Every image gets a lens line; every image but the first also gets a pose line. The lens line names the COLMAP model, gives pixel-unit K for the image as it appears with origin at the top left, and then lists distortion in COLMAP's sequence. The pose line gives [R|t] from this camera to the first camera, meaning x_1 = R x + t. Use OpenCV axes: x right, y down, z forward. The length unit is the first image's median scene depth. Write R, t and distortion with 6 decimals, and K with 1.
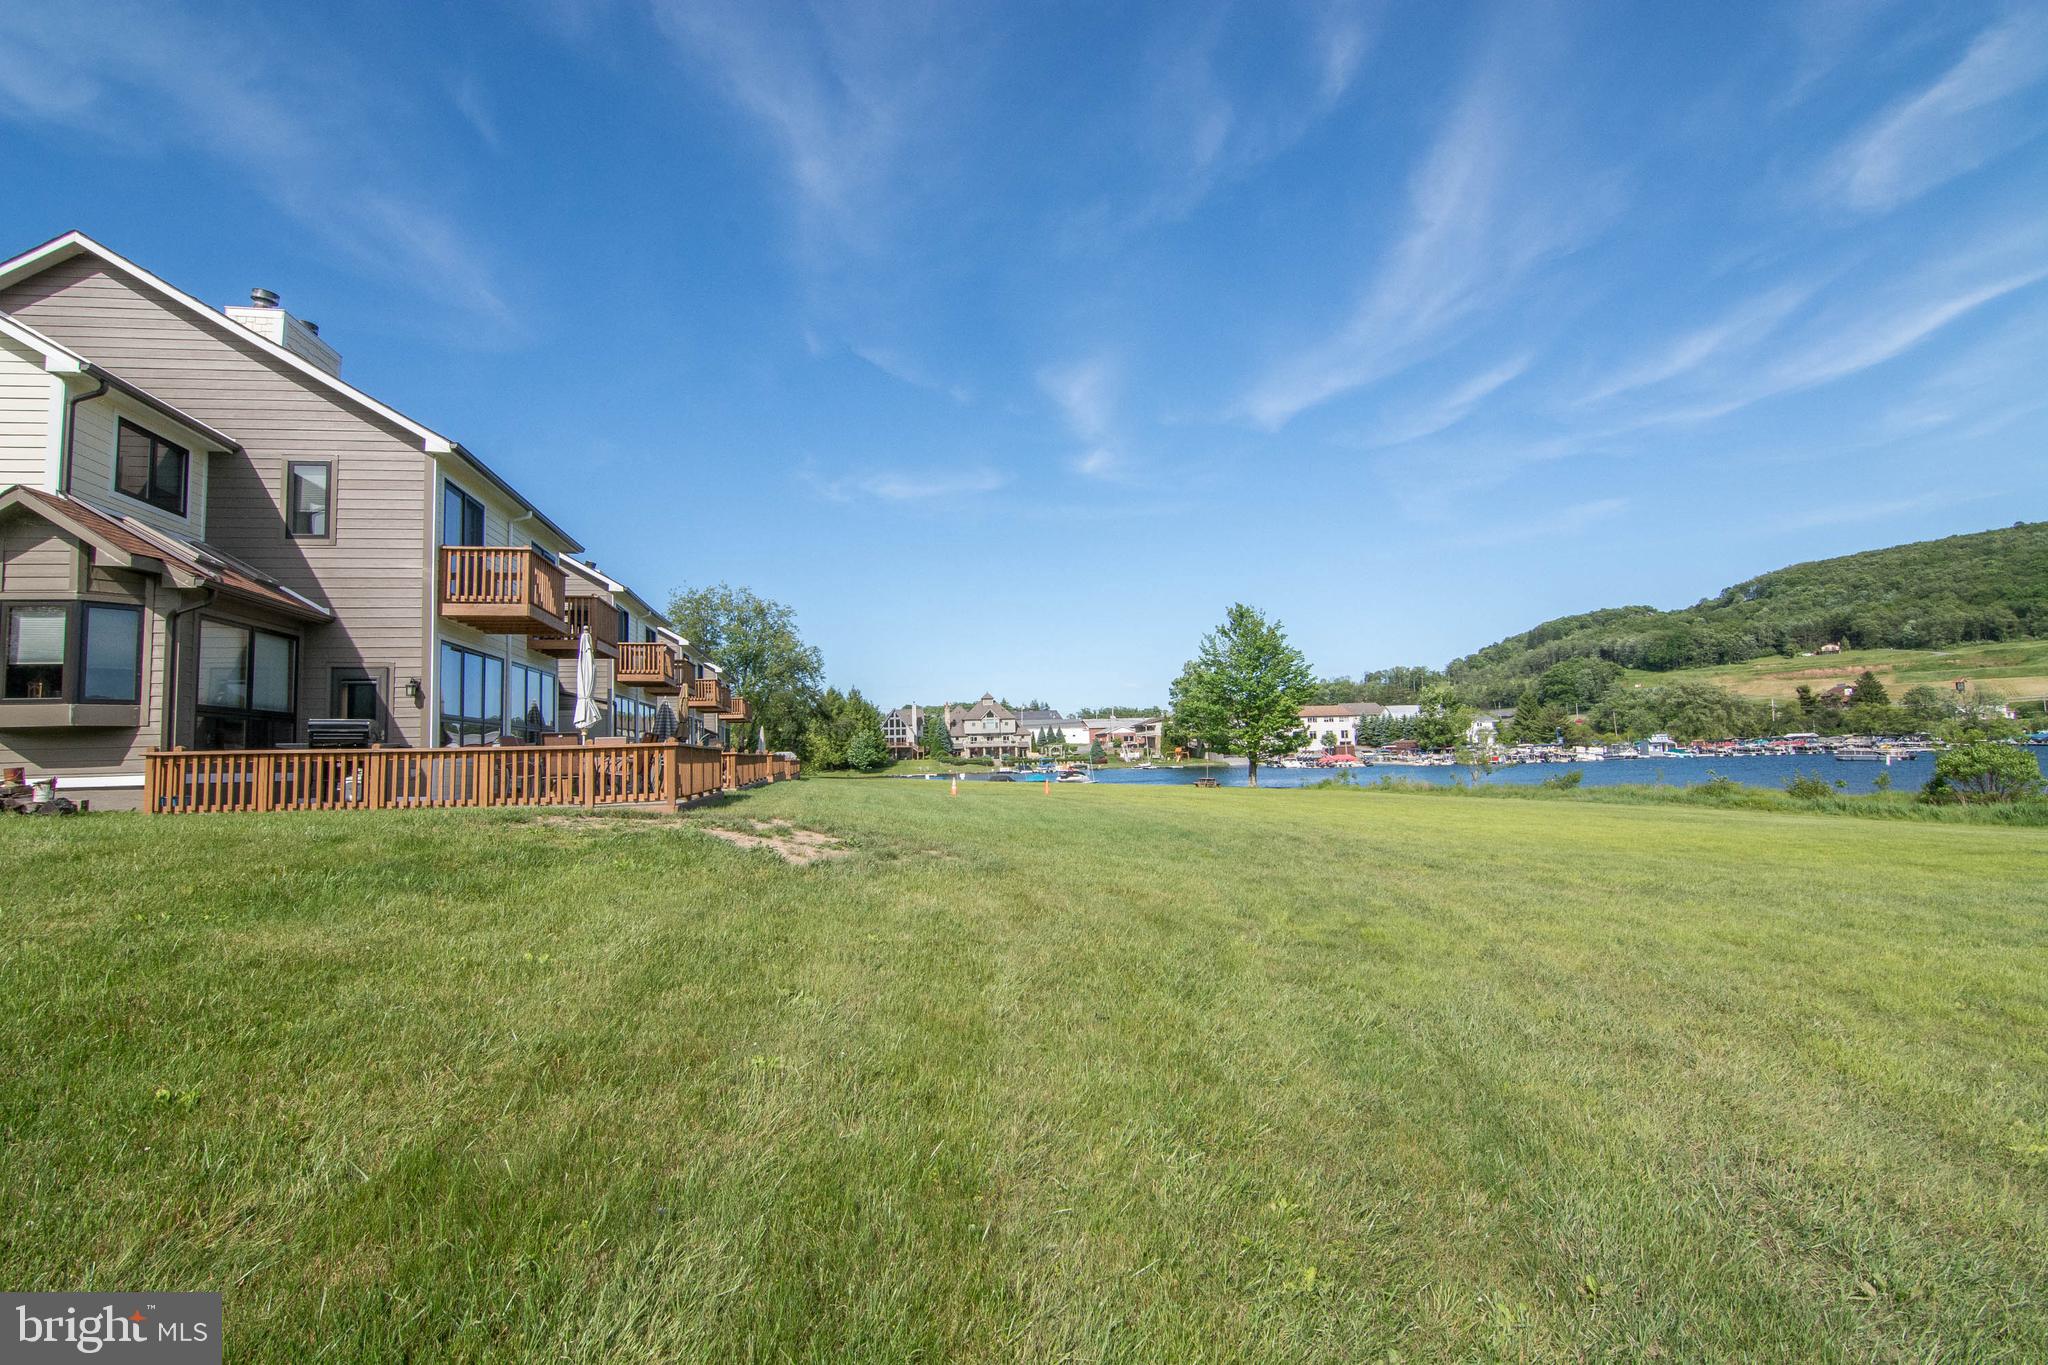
lens RADIAL K [[1003.4, 0, 1024.0], [0, 1003.4, 682.5], [0, 0, 1]] dist [0.001600, -0.000390]
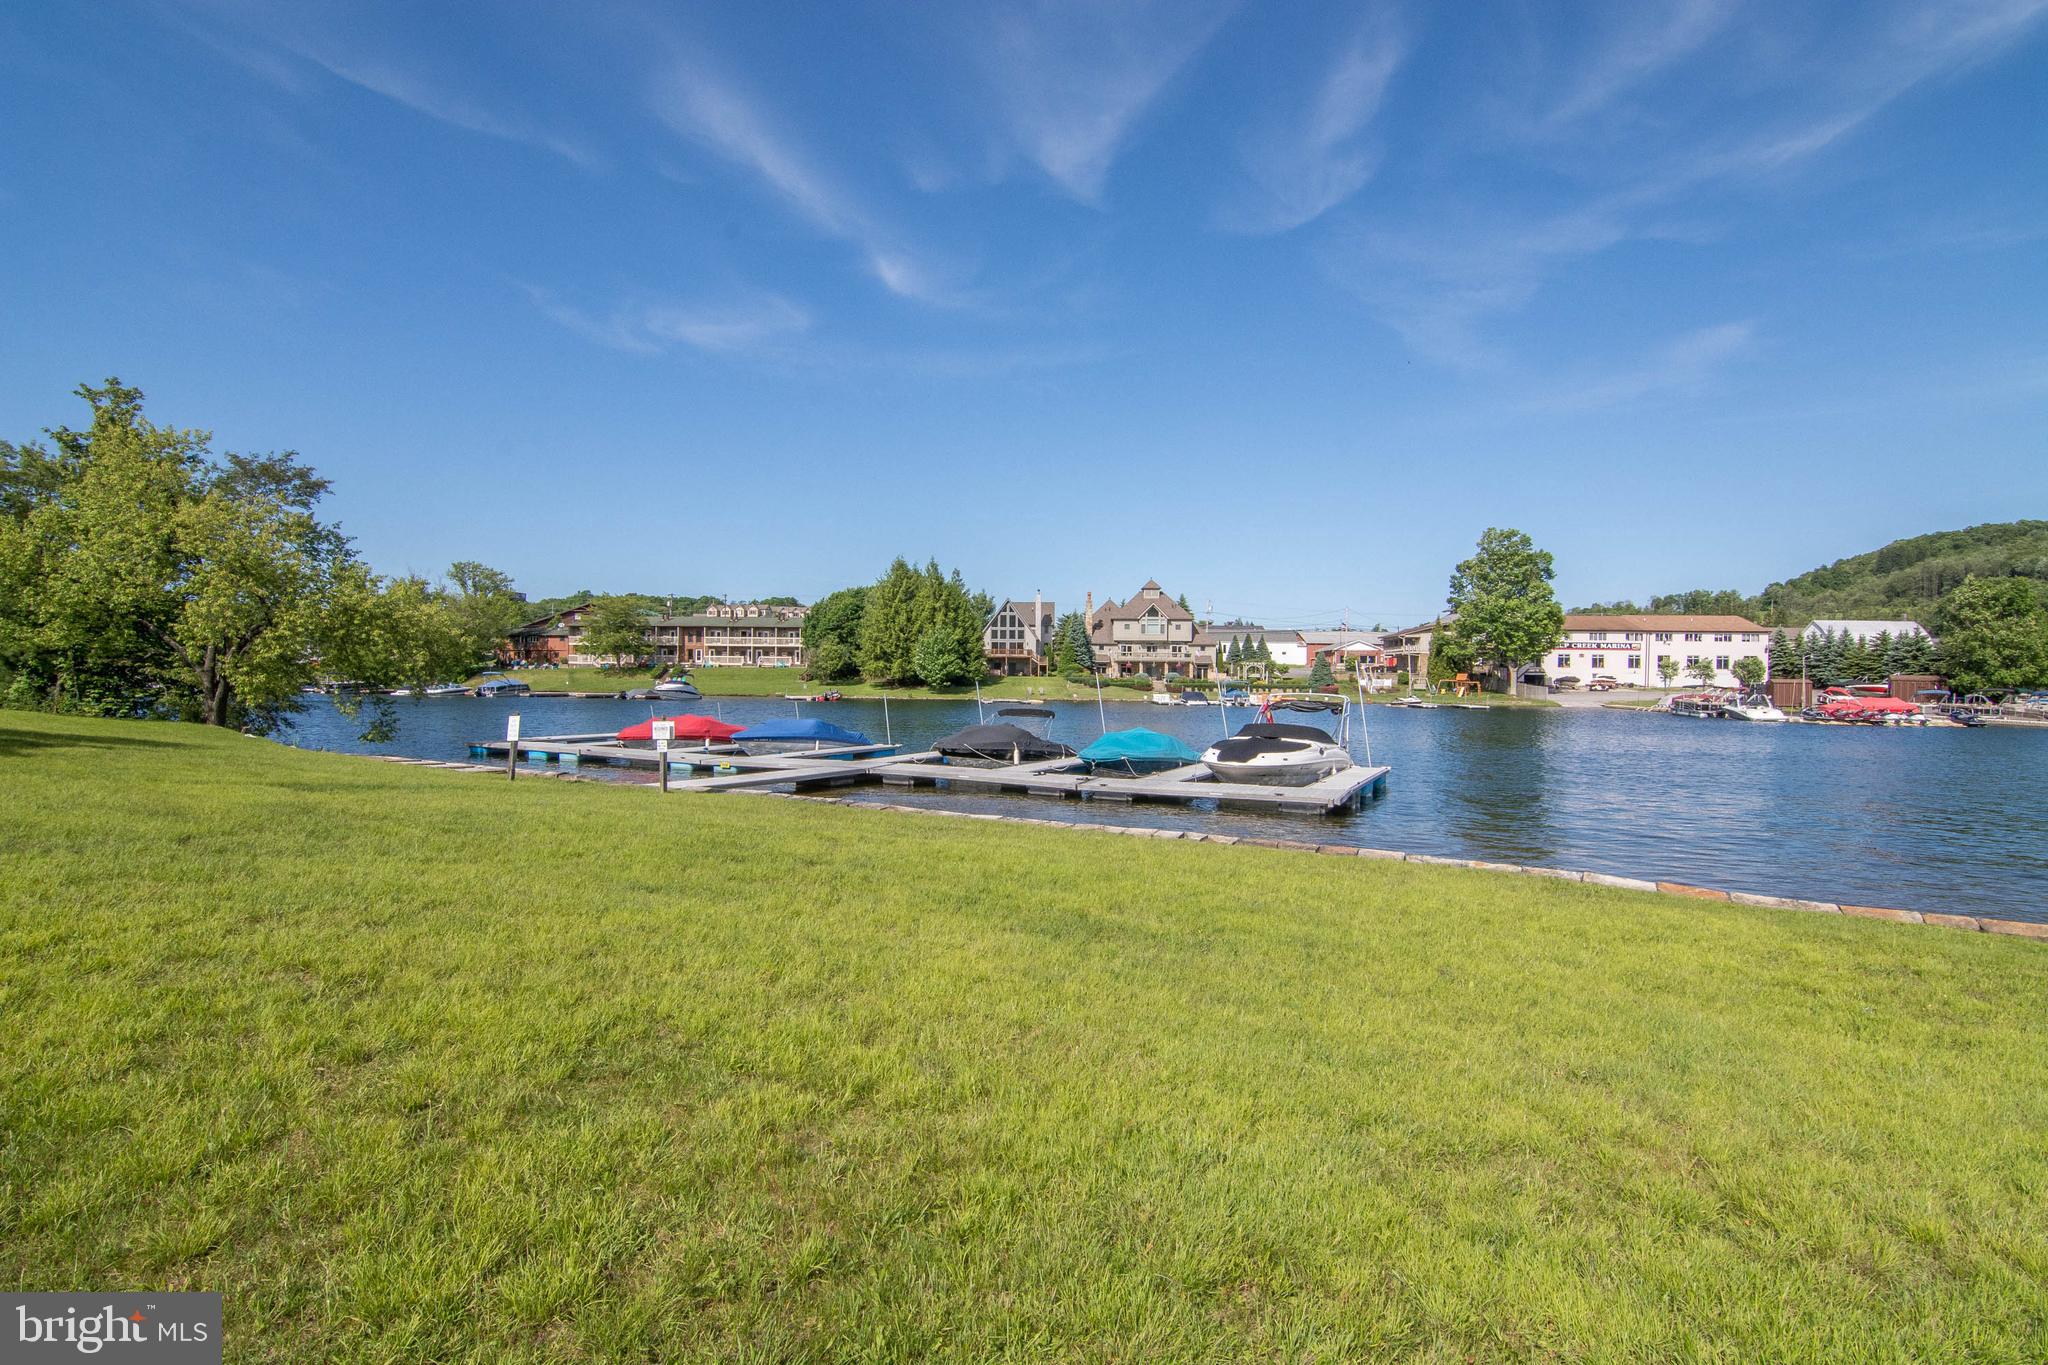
lens RADIAL K [[1003.4, 0, 1024.0], [0, 1003.4, 682.5], [0, 0, 1]] dist [0.001600, -0.000390]
pose [[0.978640, 0.040382, -0.201576, 0.017312], [-0.024604, 0.996477, 0.080176, 0.027258], [0.204103, -0.073504, 0.976186, 0.343975]]
